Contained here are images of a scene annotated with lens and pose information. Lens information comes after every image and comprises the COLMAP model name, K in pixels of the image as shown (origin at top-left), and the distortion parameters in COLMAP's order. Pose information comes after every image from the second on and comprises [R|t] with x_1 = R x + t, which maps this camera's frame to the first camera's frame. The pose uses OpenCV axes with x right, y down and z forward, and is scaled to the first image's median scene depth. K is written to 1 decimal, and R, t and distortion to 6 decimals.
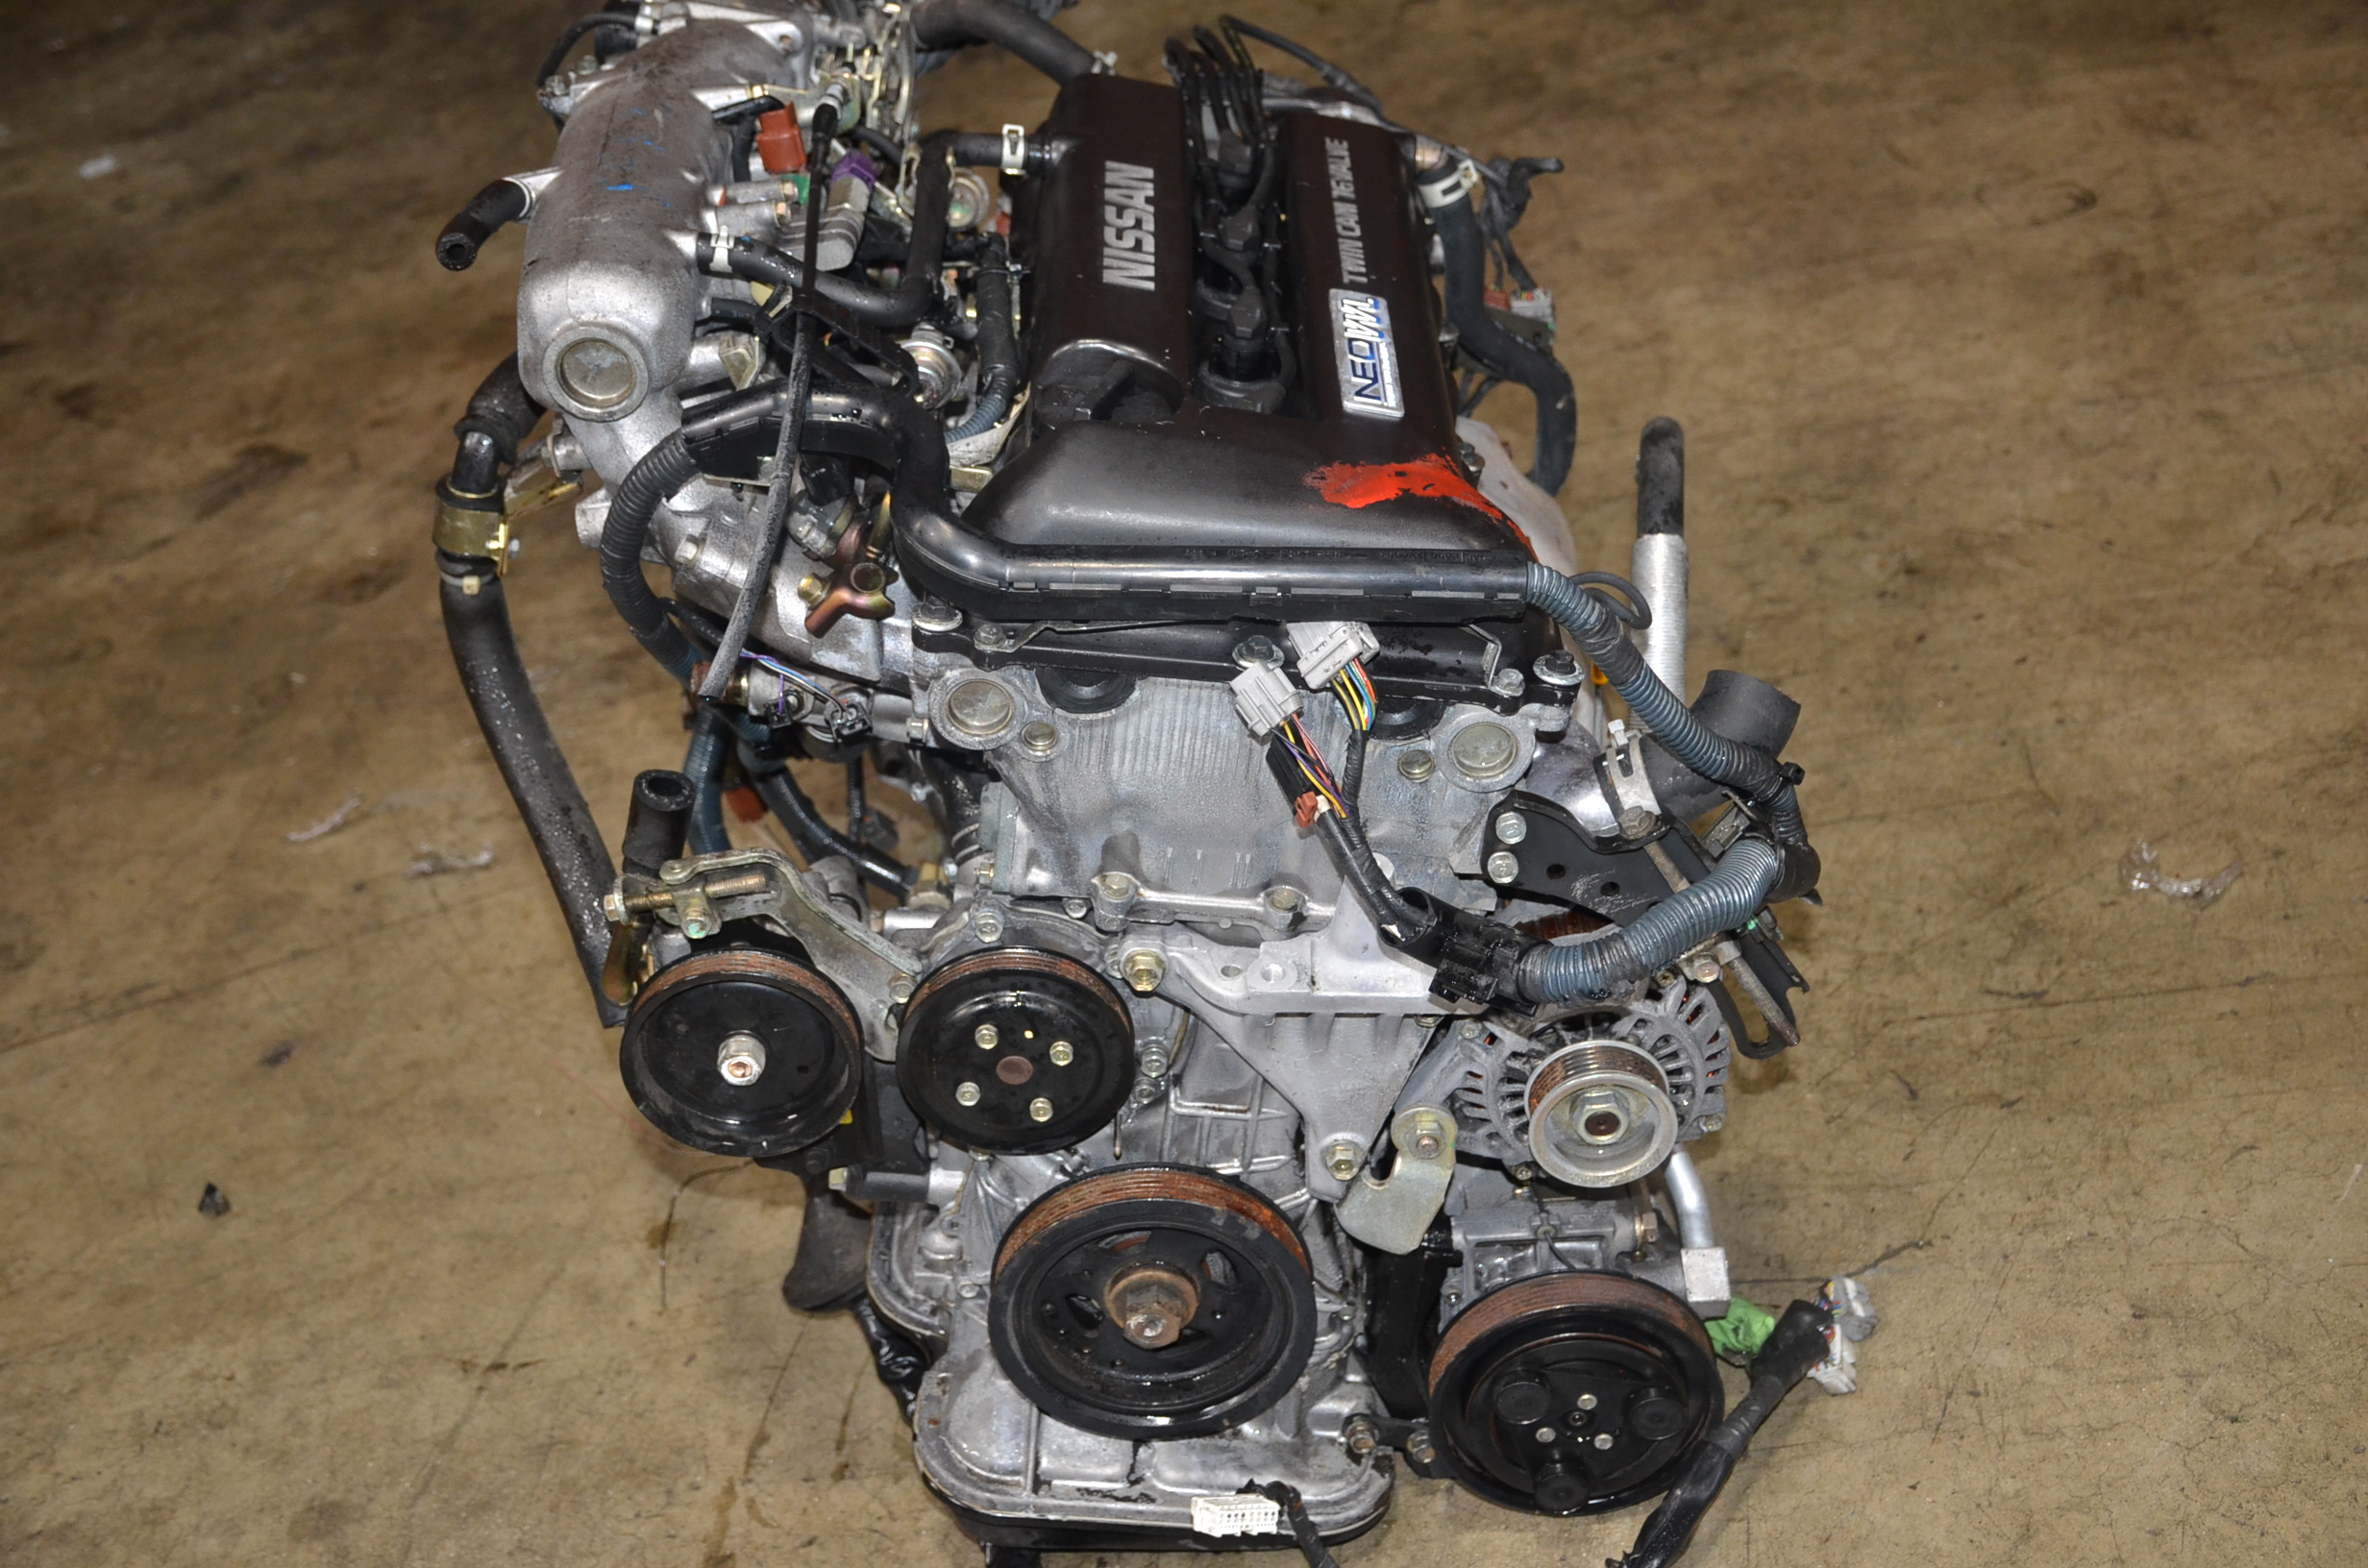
lens RADIAL K [[3206.0, 0, 1188.0], [0, 3206.0, 784.8], [0, 0, 1]] dist [0.154803, 0.000000]
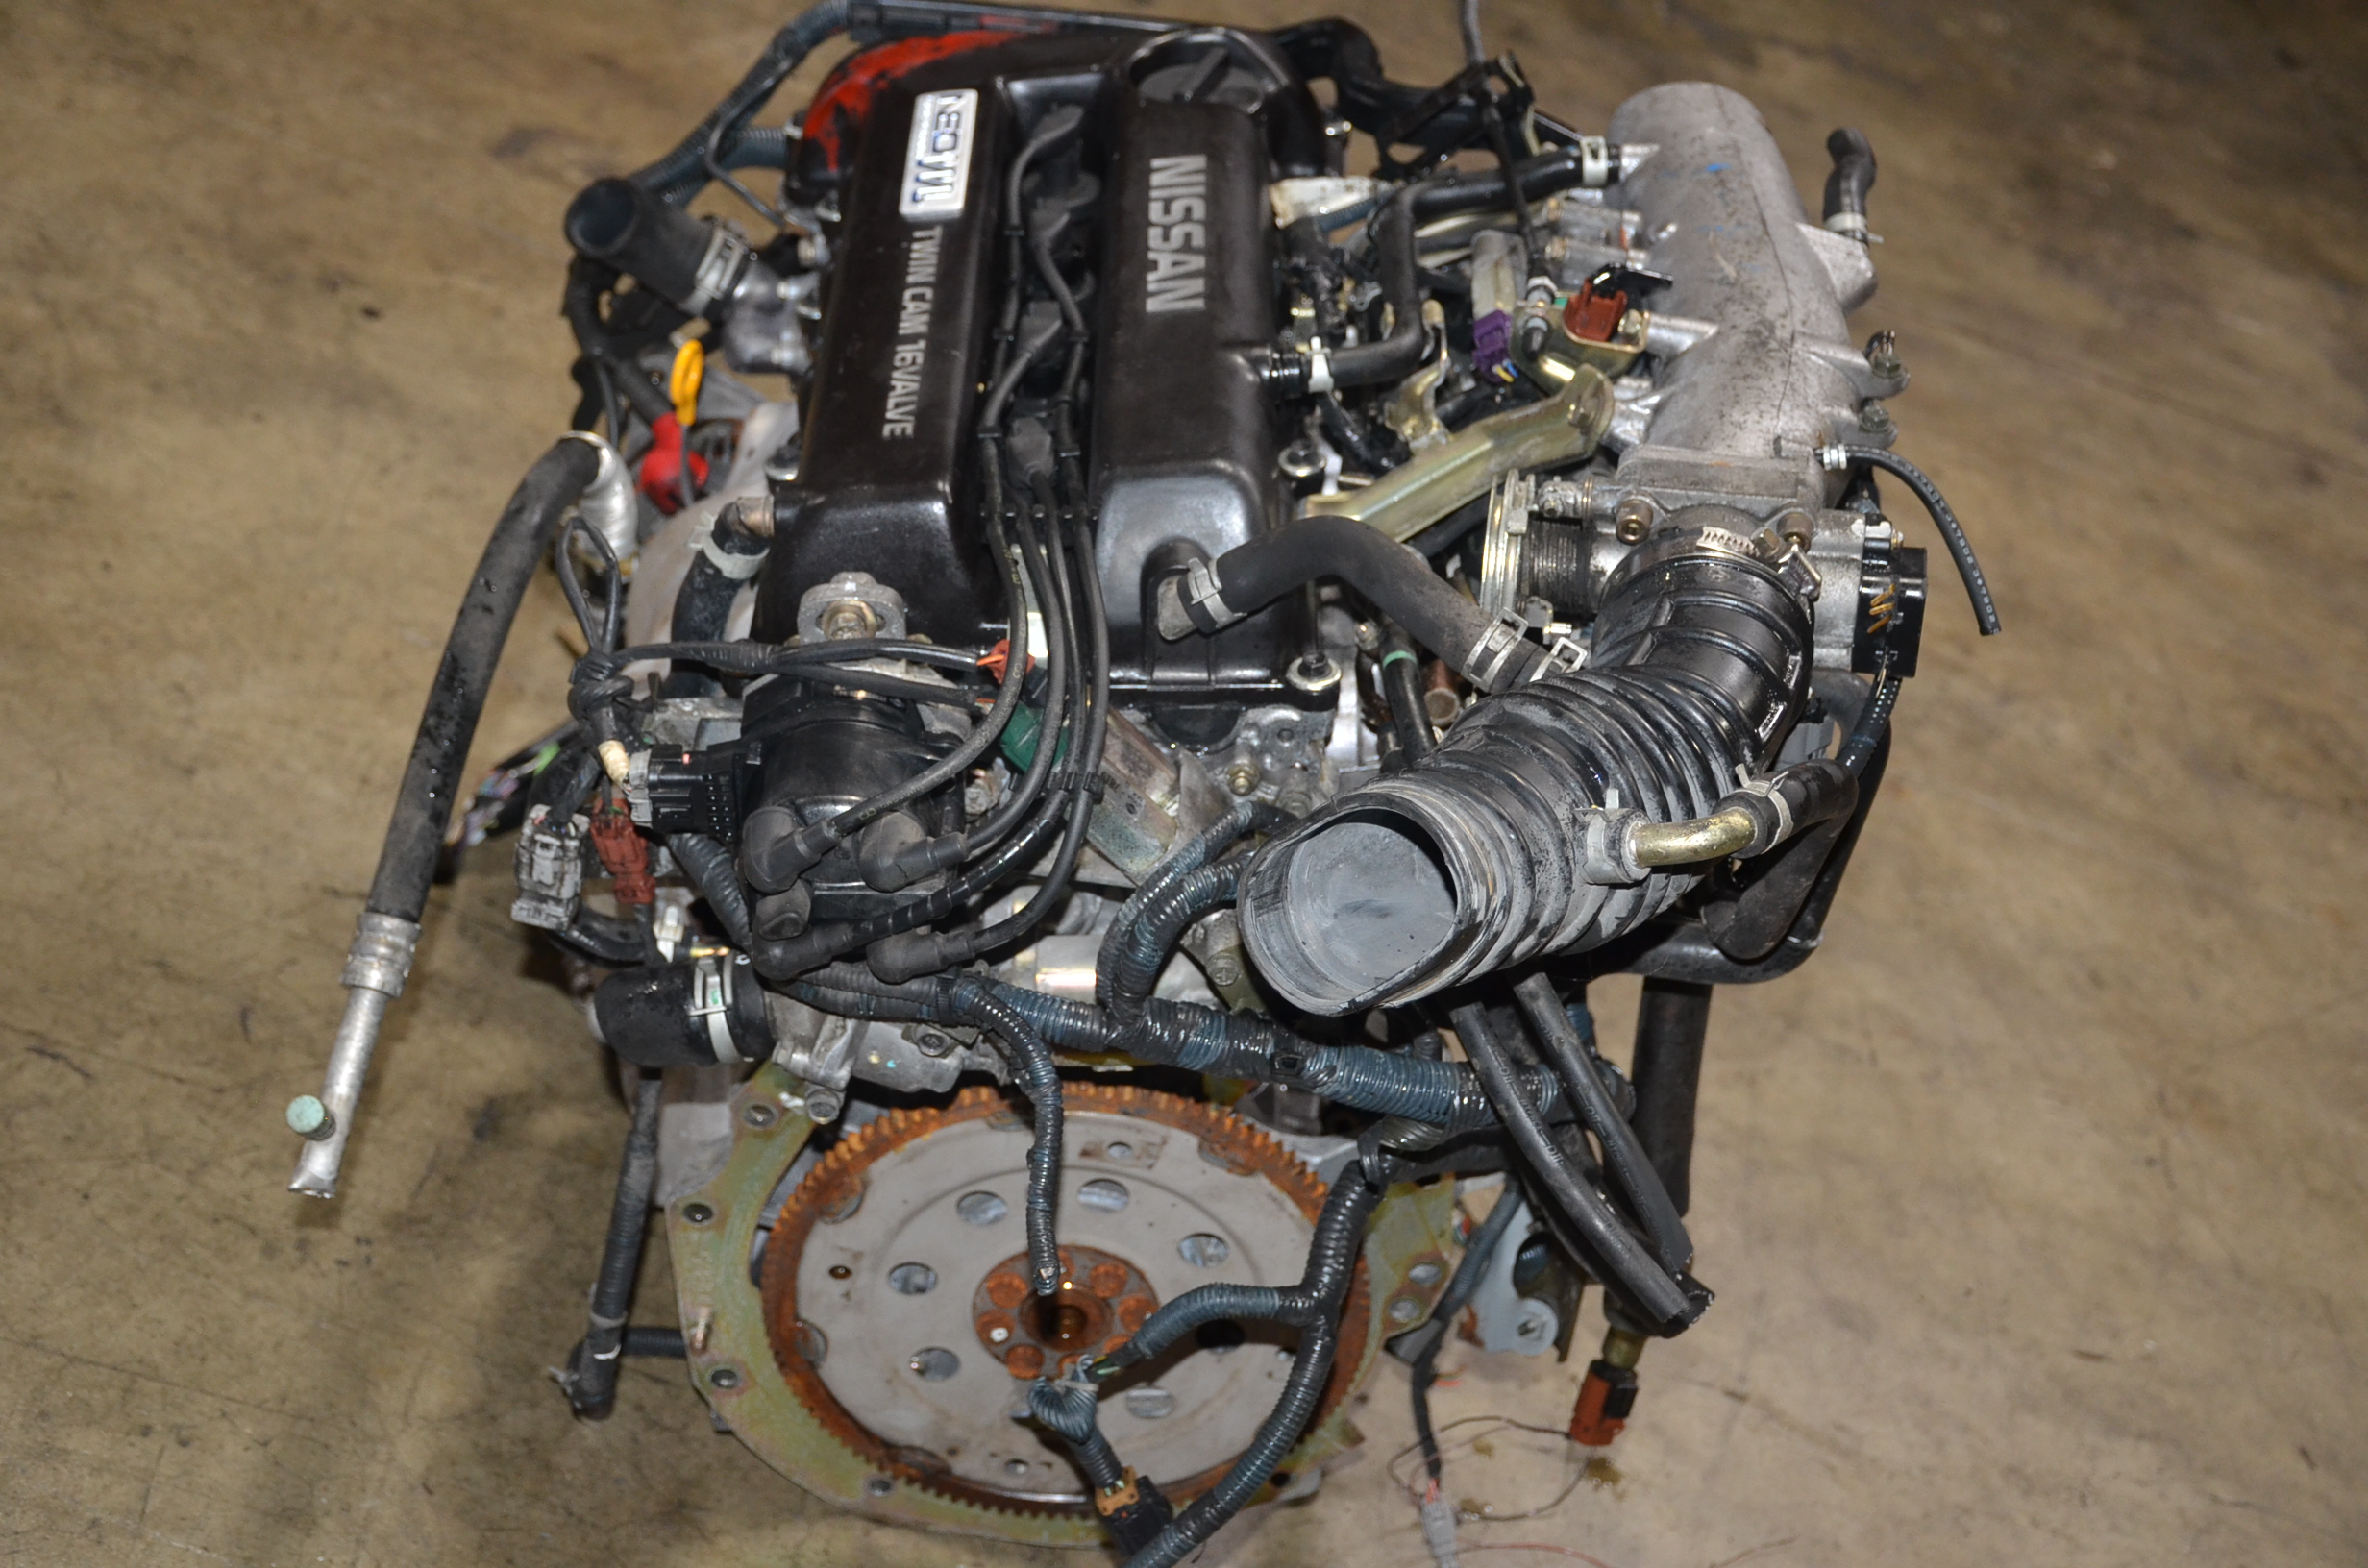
lens RADIAL K [[3493.3, 0, 1187.1], [0, 3493.3, 783.6], [0, 0, 1]] dist [0.189098, 0.000000]
pose [[-0.994868, -0.091565, -0.043049, 0.006959], [-0.074942, 0.381003, 0.921531, -1.011578], [-0.067978, 0.920028, -0.385910, 1.507438]]
